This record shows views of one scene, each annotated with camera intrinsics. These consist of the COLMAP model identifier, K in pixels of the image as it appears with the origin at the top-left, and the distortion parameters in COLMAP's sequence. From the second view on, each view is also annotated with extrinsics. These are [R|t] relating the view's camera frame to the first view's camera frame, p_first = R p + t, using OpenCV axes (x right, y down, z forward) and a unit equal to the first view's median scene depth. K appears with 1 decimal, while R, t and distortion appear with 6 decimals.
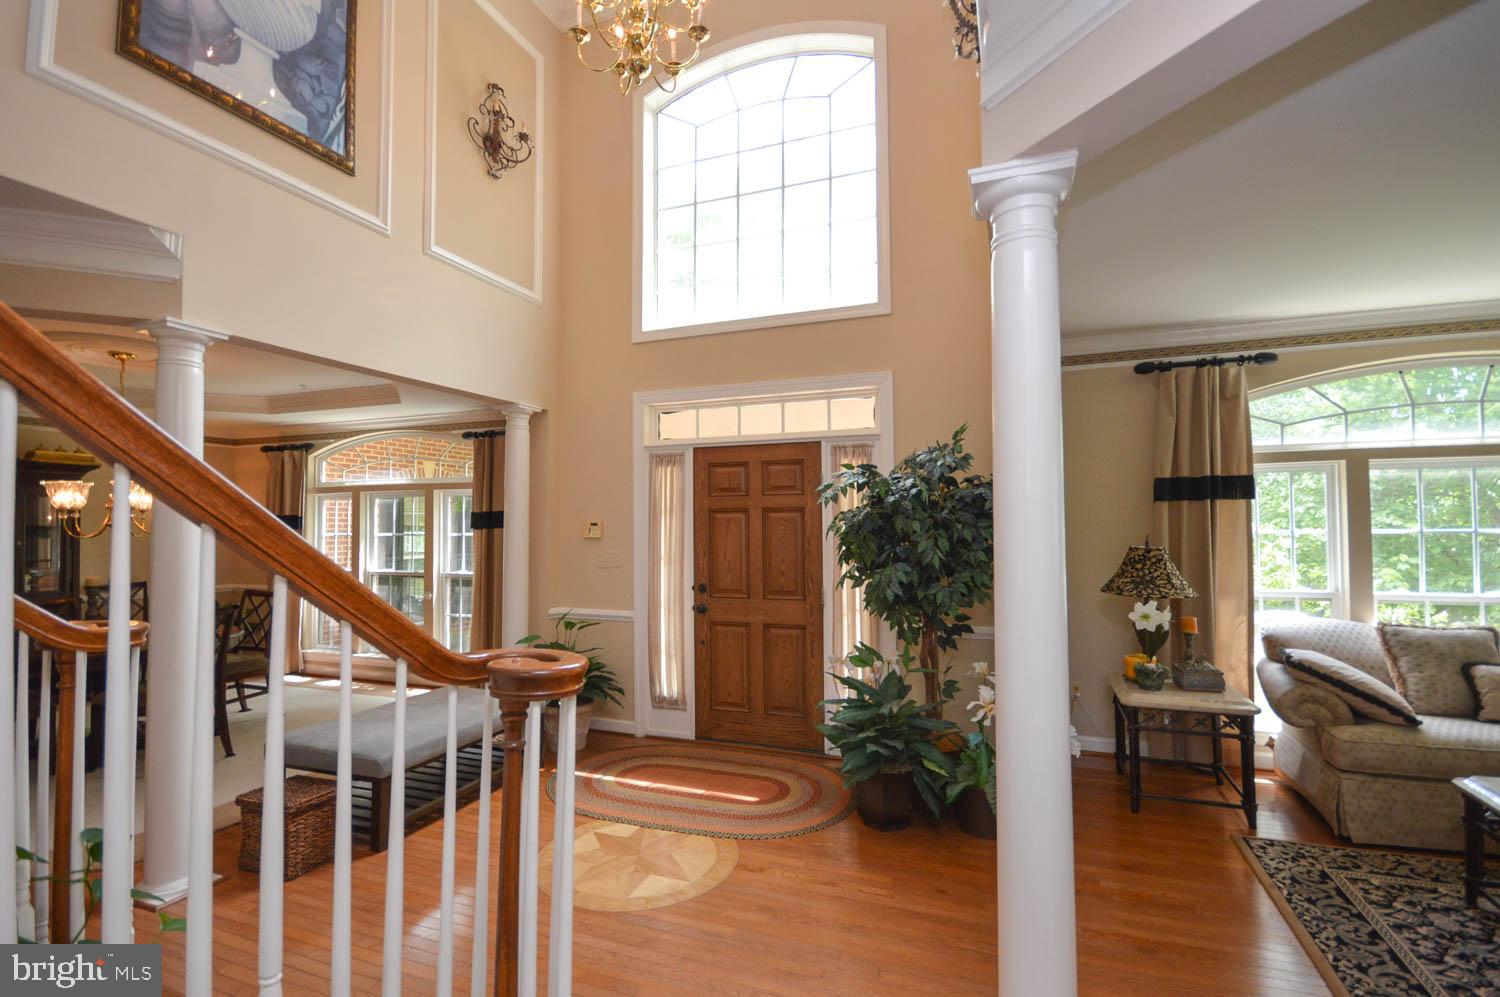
lens RADIAL K [[668.2, 0, 750.0], [0, 668.2, 498.5], [0, 0, 1]] dist [-0.001345, -0.000451]
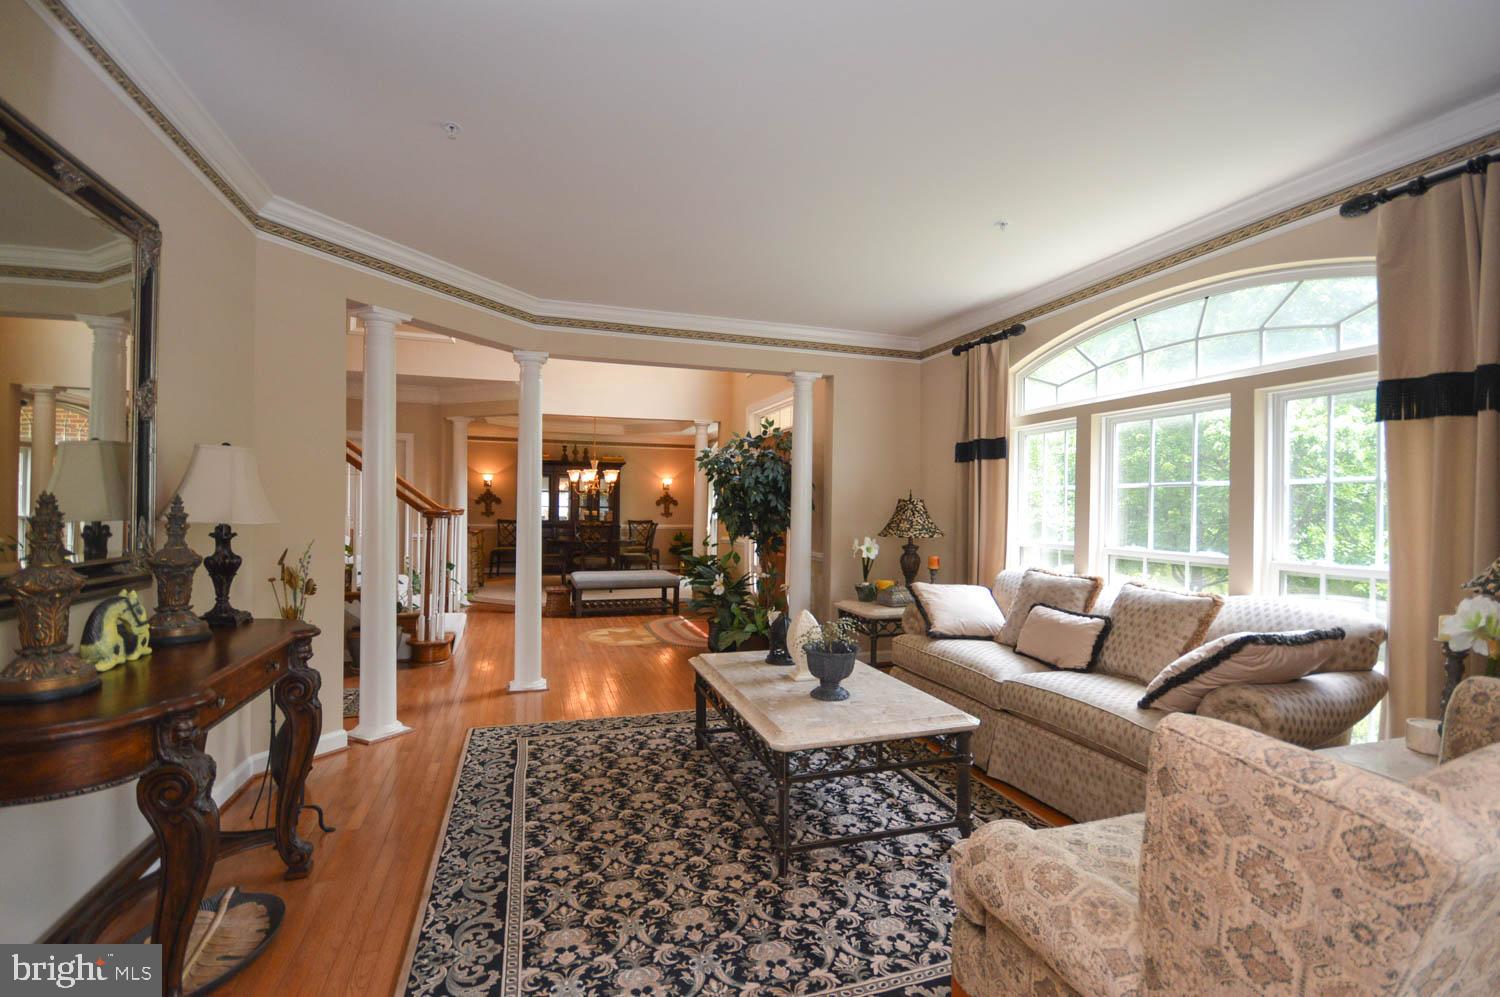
lens RADIAL K [[668.2, 0, 750.0], [0, 668.2, 498.5], [0, 0, 1]] dist [-0.001345, -0.000451]
pose [[0.616275, 0.005270, -0.787513, 1.374886], [0.005102, 0.999930, 0.010684, 0.055968], [0.787514, -0.010602, 0.616205, -0.044908]]
